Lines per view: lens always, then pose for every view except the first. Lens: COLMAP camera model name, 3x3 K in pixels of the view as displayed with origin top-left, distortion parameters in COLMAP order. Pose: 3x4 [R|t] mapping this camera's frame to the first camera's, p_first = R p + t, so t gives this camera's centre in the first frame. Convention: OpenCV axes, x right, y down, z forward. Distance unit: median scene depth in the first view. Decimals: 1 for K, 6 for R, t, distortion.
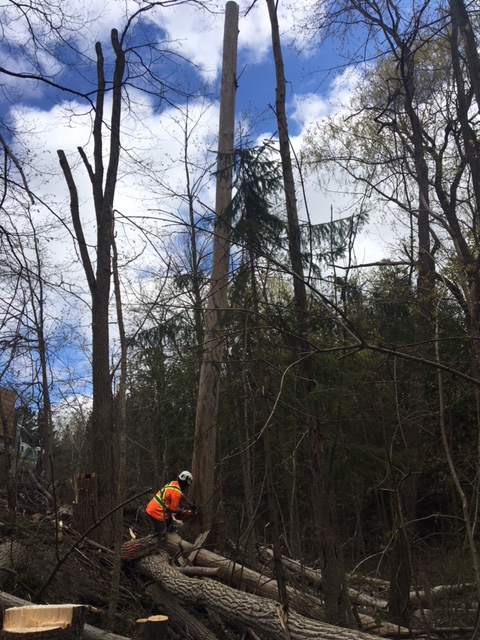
lens RADIAL K [[547.5, 0, 239.1], [0, 547.5, 320.4], [0, 0, 1]] dist [0.083883, -0.104667]
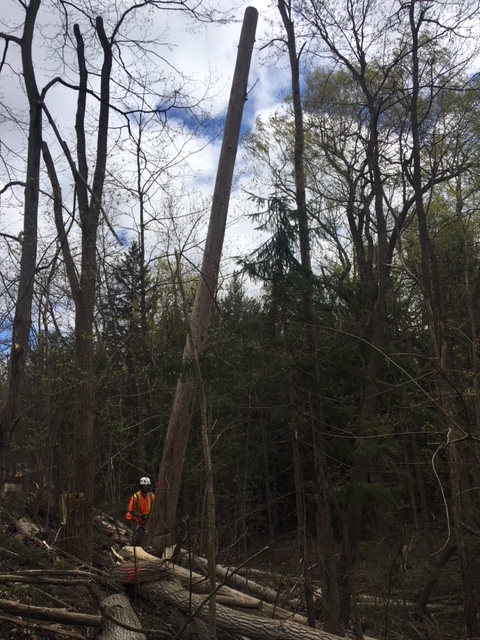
lens RADIAL K [[547.5, 0, 242.2], [0, 547.5, 318.2], [0, 0, 1]] dist [0.083883, -0.104667]
pose [[0.966318, 0.101552, 0.236467, -0.193515], [-0.108180, 0.994015, 0.015192, -0.060266], [-0.233509, -0.040261, 0.971521, -0.009926]]
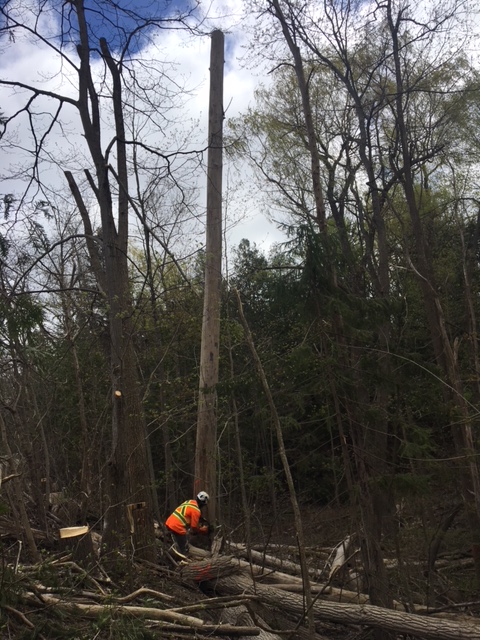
lens RADIAL K [[547.5, 0, 245.4], [0, 547.5, 319.5], [0, 0, 1]] dist [0.083883, -0.104667]
pose [[0.949398, 0.024868, 0.313089, -0.324516], [-0.048589, 0.996488, 0.068190, -0.126770], [-0.310294, -0.079952, 0.947272, -0.048237]]
